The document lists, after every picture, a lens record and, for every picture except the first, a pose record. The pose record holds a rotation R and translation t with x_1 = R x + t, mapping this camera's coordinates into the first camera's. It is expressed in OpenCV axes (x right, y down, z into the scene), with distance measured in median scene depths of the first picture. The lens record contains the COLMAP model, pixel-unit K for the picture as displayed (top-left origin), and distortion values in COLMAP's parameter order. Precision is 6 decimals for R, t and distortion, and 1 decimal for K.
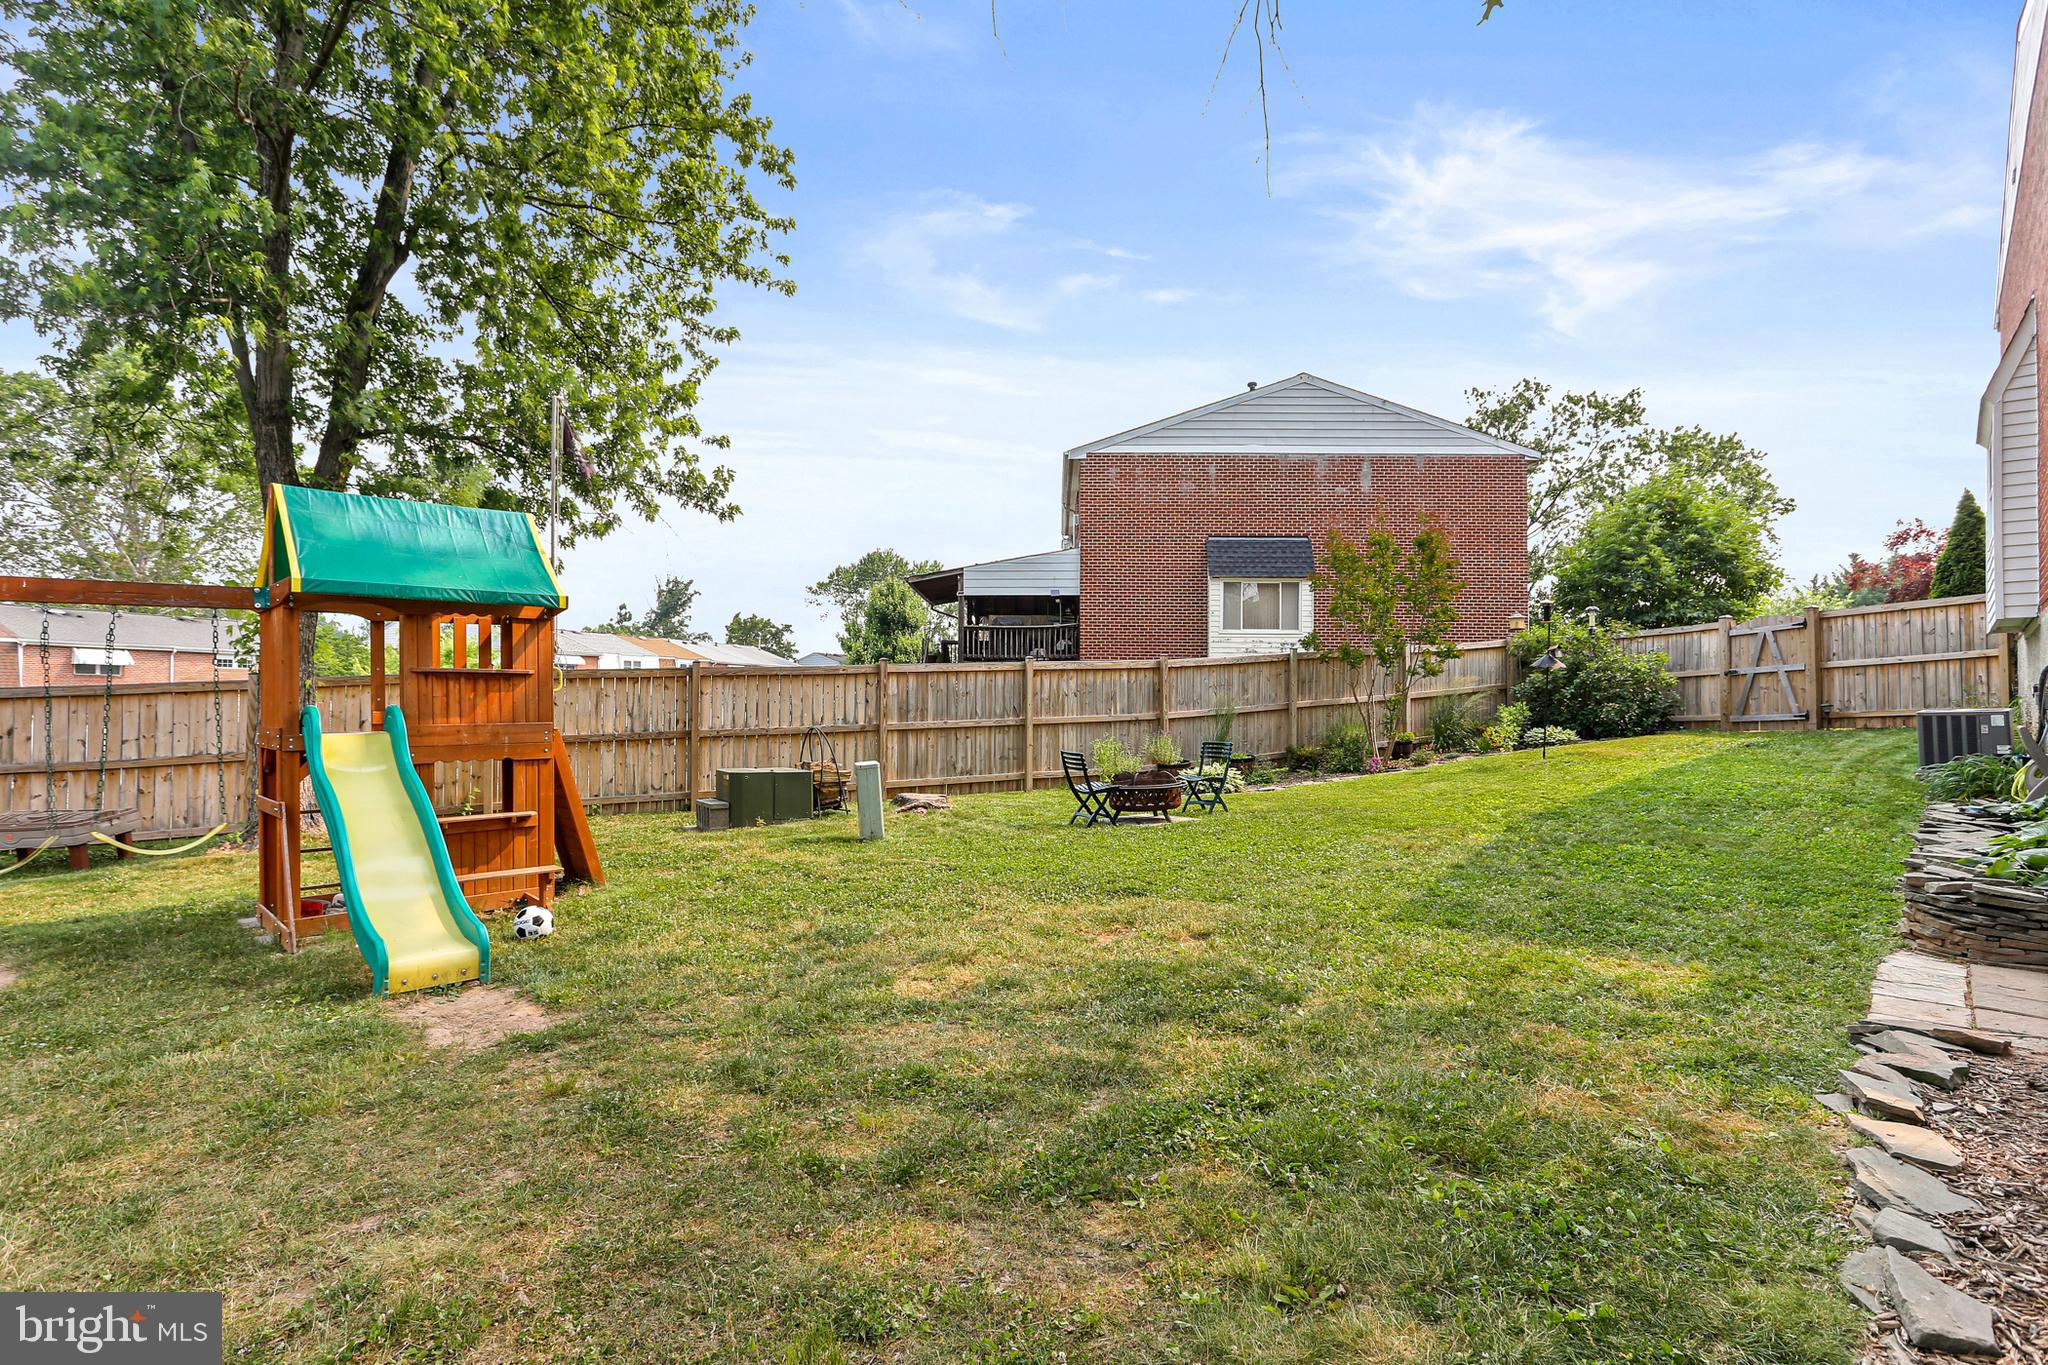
lens RADIAL K [[1008.5, 0, 1030.3], [0, 1008.5, 682.9], [0, 0, 1]] dist [-0.037587, 0.018775]
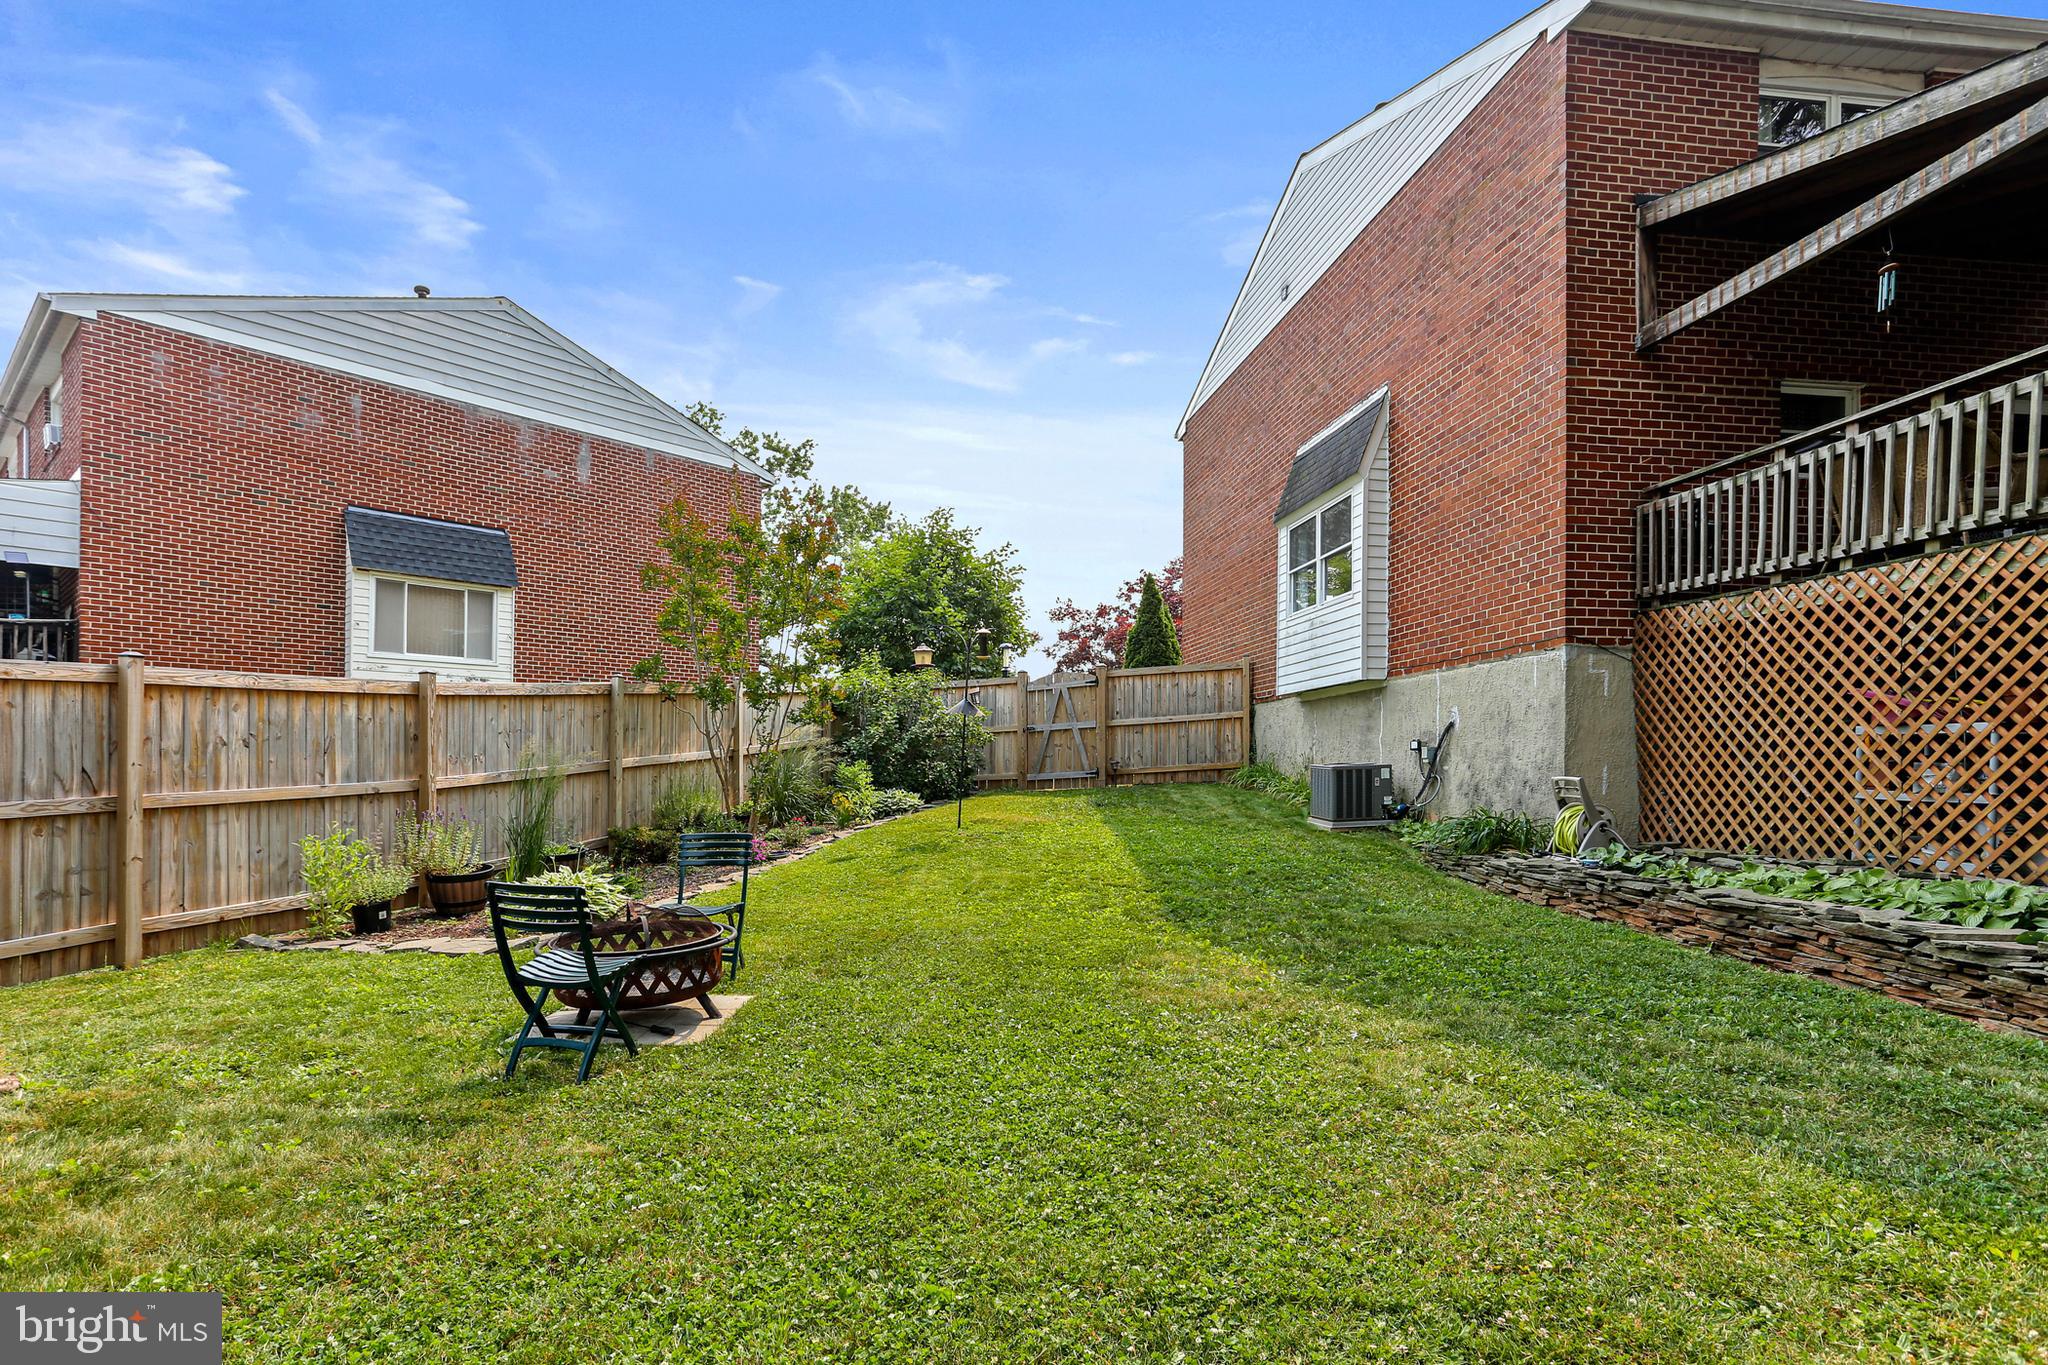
lens RADIAL K [[1008.5, 0, 952.1], [0, 1008.5, 762.7], [0, 0, 1]] dist [-0.037587, 0.018775]
pose [[0.632876, -0.002440, 0.774250, -0.100482], [-0.008684, 0.999910, 0.010250, 0.012681], [-0.774205, -0.013211, 0.632797, 0.431229]]
